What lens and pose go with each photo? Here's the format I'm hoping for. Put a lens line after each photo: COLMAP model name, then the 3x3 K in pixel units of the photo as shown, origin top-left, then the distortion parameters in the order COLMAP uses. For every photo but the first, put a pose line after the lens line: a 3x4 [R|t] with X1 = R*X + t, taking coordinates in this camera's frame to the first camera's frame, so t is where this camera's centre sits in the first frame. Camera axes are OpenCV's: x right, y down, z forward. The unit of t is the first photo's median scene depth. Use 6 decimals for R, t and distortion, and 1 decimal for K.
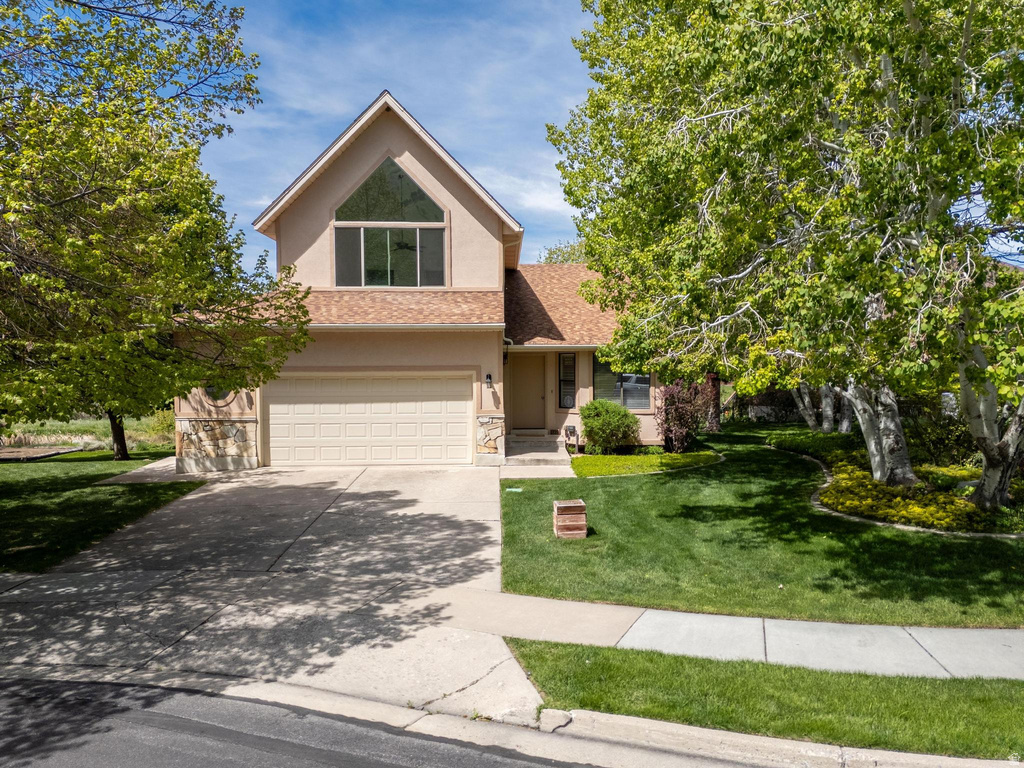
lens RADIAL K [[725.6, 0, 512.0], [0, 725.6, 384.0], [0, 0, 1]] dist [0.001600, -0.000033]
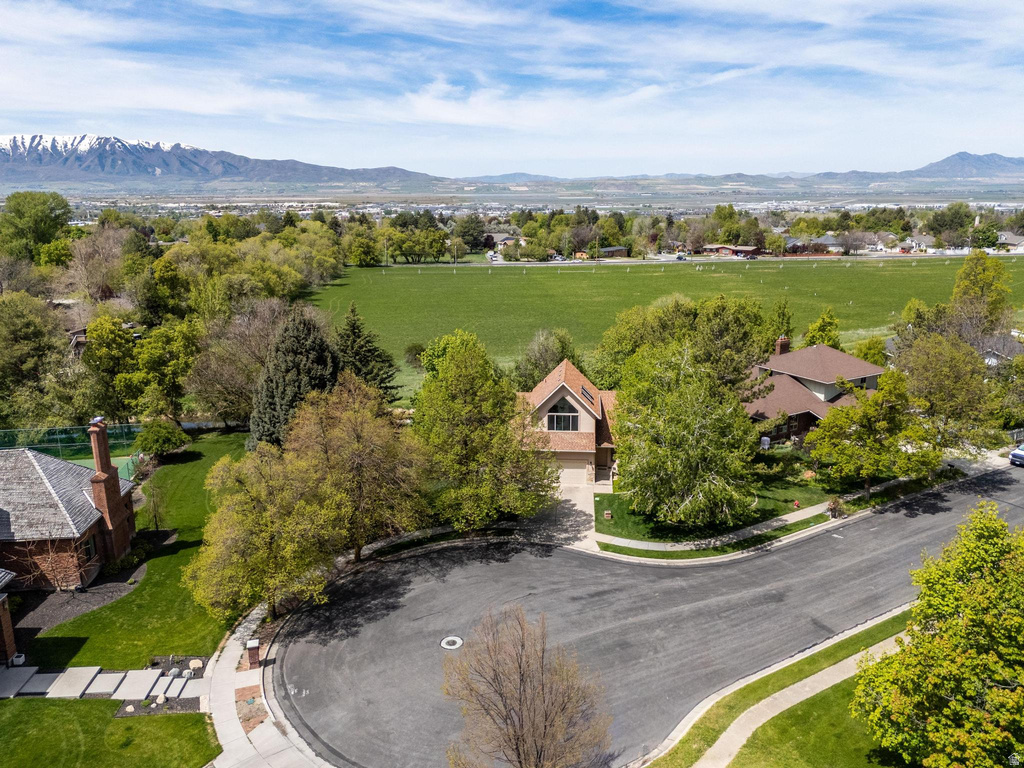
lens RADIAL K [[725.6, 0, 512.0], [0, 725.6, 384.0], [0, 0, 1]] dist [0.001600, -0.000033]
pose [[0.993661, 0.026475, -0.109253, -0.038892], [0.000297, 0.971250, 0.238060, -1.282102], [0.112415, -0.236584, 0.965086, -2.534344]]
